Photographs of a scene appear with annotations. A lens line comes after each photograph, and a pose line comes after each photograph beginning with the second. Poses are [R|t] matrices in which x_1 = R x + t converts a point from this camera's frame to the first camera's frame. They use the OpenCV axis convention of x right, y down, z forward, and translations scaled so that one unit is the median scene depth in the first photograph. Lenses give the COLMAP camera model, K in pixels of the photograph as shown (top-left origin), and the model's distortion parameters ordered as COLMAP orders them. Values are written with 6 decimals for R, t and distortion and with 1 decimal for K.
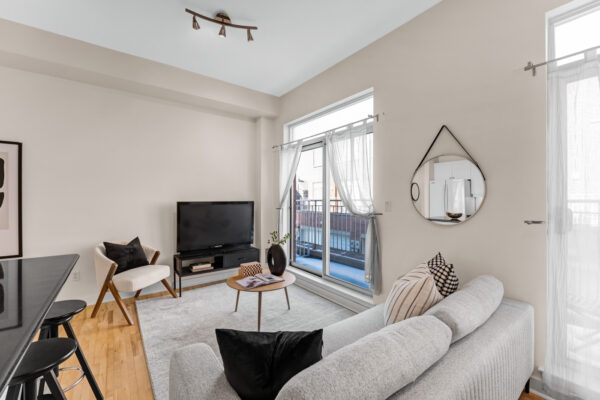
lens RADIAL K [[252.8, 0, 295.0], [0, 252.8, 199.7], [0, 0, 1]] dist [-0.009789, 0.001030]
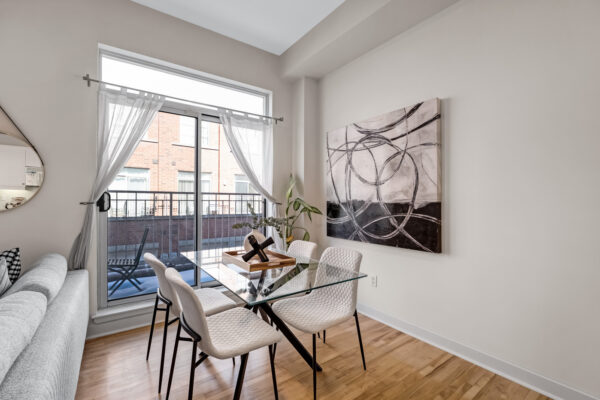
lens RADIAL K [[252.8, 0, 284.3], [0, 252.8, 199.8], [0, 0, 1]] dist [-0.009789, 0.001030]
pose [[0.042818, 0.006106, 0.999064, -0.152973], [-0.002359, 0.999979, -0.006010, 0.046057], [-0.999080, -0.002099, 0.042832, -0.020048]]
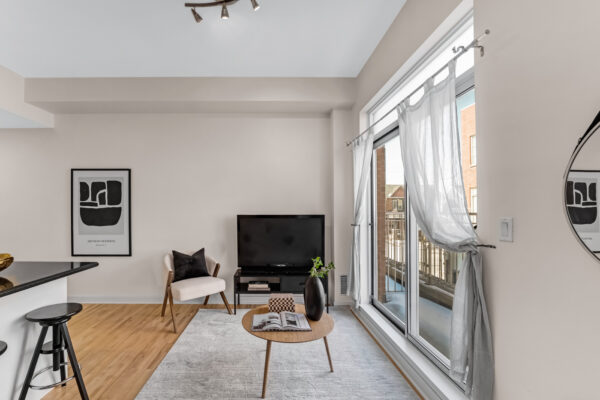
lens RADIAL K [[258.6, 0, 268.4], [0, 258.6, 209.2], [0, 0, 1]] dist [-0.009039, -0.001274]
pose [[0.804707, -0.002635, -0.593666, 0.279375], [-0.001348, 0.999979, -0.006266, -0.010003], [0.593670, 0.005843, 0.804687, 0.343349]]
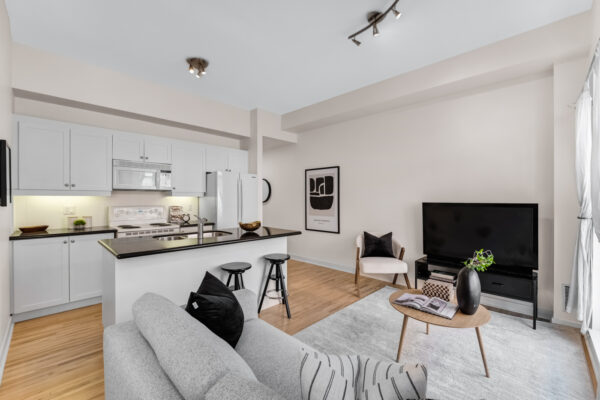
lens RADIAL K [[252.8, 0, 302.5], [0, 252.8, 201.2], [0, 0, 1]] dist [-0.009789, 0.001030]
pose [[0.163980, 0.008148, -0.986430, 0.545732], [-0.005854, 0.999956, 0.007287, -0.002631], [0.986446, 0.004579, 0.164021, 0.473944]]
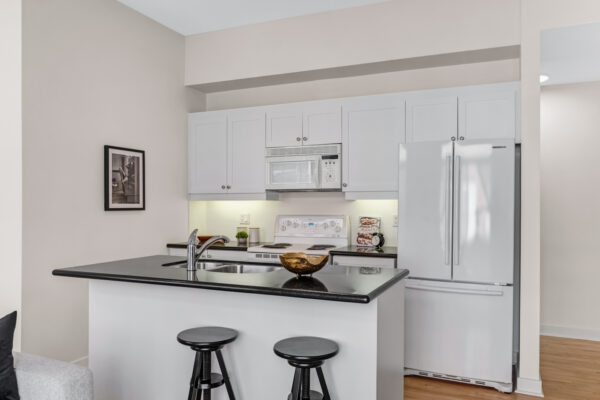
lens RADIAL K [[472.3, 0, 299.5], [0, 472.3, 197.4], [0, 0, 1]] dist [0.003017, 0.012817]
pose [[-0.862982, -0.011999, -0.505093, -0.098459], [-0.005947, 0.999890, -0.013594, -0.001297], [0.505201, -0.008728, -0.862958, 1.212904]]
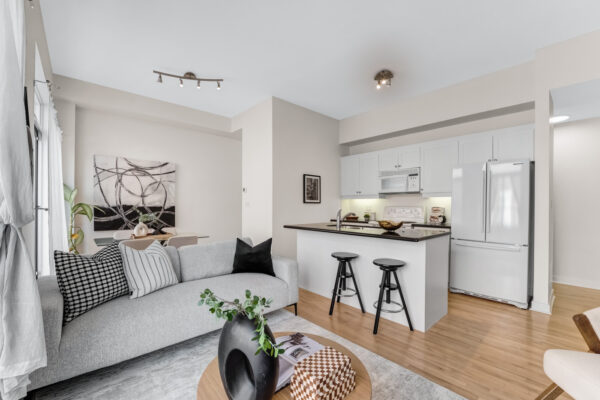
lens RADIAL K [[252.8, 0, 300.2], [0, 252.8, 202.5], [0, 0, 1]] dist [-0.009789, 0.001030]
pose [[-0.993052, -0.007156, -0.117460, -0.086086], [-0.006289, 0.999950, -0.007754, 0.031615], [0.117510, -0.006961, -0.993047, 1.395216]]
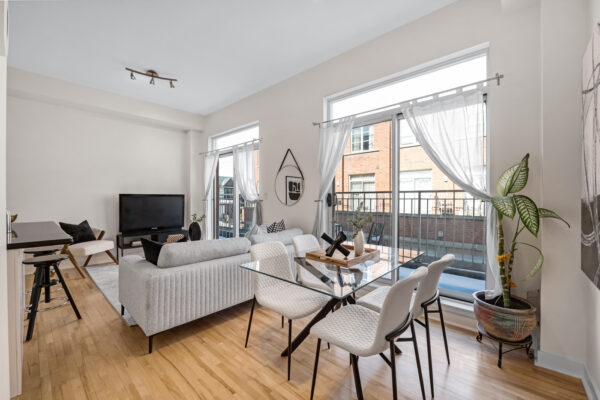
lens RADIAL K [[252.8, 0, 300.7], [0, 252.8, 204.0], [0, 0, 1]] dist [-0.009789, 0.001030]
pose [[0.980557, -0.001299, 0.196230, 0.256934], [-0.001948, 0.999864, 0.016352, 0.048666], [-0.196224, -0.016417, 0.980422, -0.599101]]
